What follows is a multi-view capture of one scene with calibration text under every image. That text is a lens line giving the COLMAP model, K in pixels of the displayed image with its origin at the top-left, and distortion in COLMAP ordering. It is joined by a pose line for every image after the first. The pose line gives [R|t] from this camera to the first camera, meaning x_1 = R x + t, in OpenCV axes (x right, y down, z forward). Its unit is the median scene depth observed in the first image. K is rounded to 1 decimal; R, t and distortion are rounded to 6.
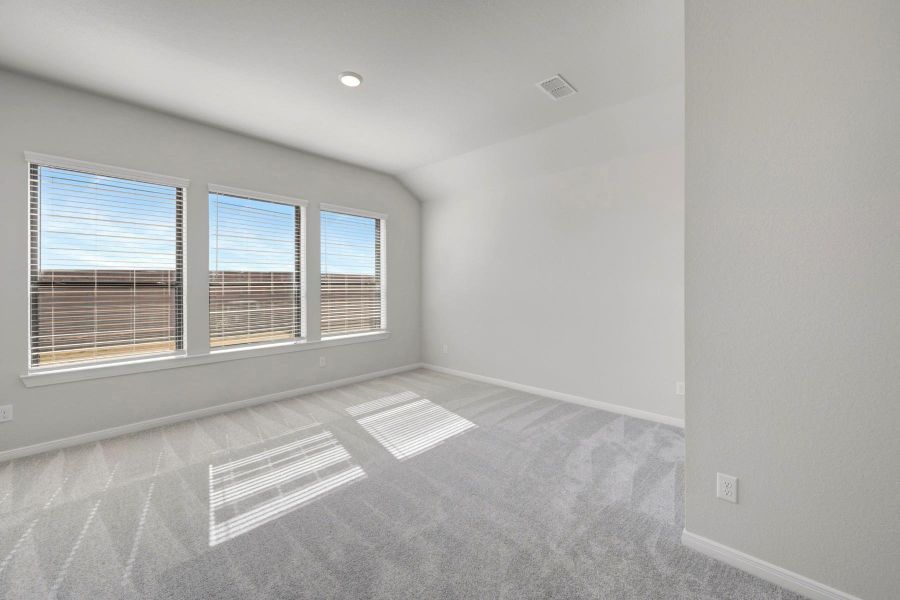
lens RADIAL K [[365.2, 0, 460.6], [0, 365.2, 285.2], [0, 0, 1]] dist [-0.000054, 0.000100]
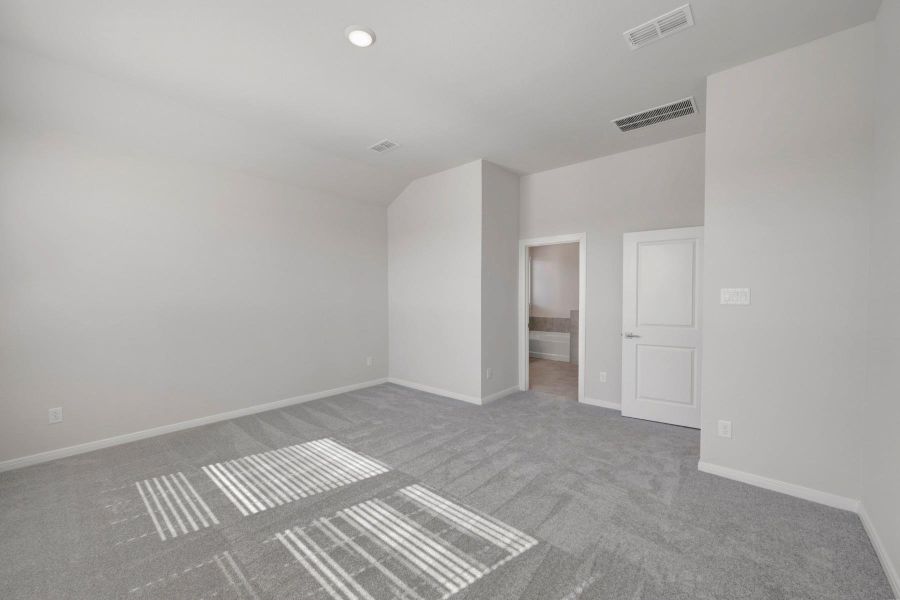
lens RADIAL K [[355.8, 0, 454.8], [0, 355.8, 295.0], [0, 0, 1]] dist [-0.002206, 0.000040]
pose [[-0.024574, -0.004946, 0.999686, -1.029111], [-0.003673, 0.999981, 0.004857, -0.005383], [-0.999691, -0.003552, -0.024591, 0.765073]]
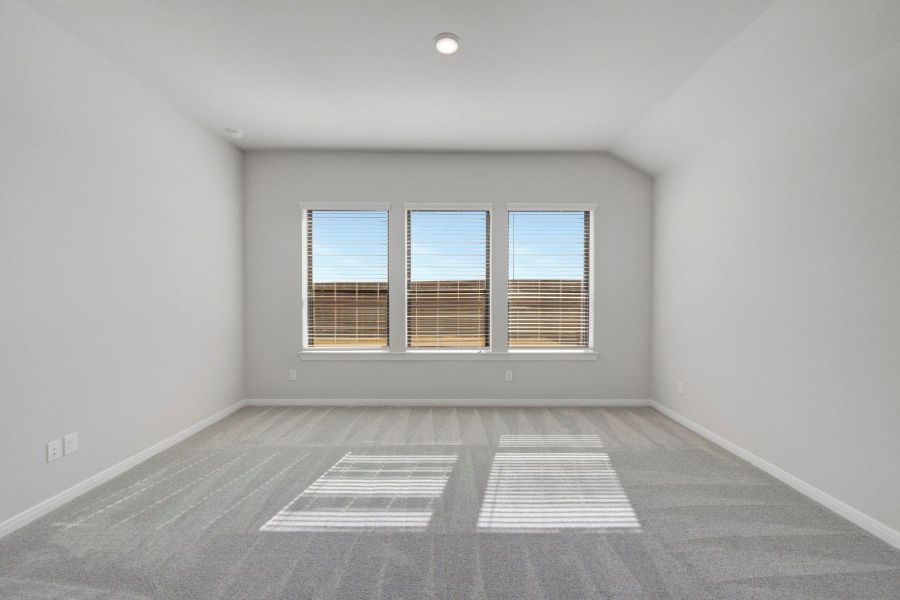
lens RADIAL K [[362.9, 0, 451.8], [0, 362.9, 296.6], [0, 0, 1]] dist [0.000437, 0.000023]
pose [[0.670388, 0.009433, -0.741951, 0.305396], [-0.002198, 0.999940, 0.010726, 0.000571], [0.742008, -0.005560, 0.670368, 0.422456]]
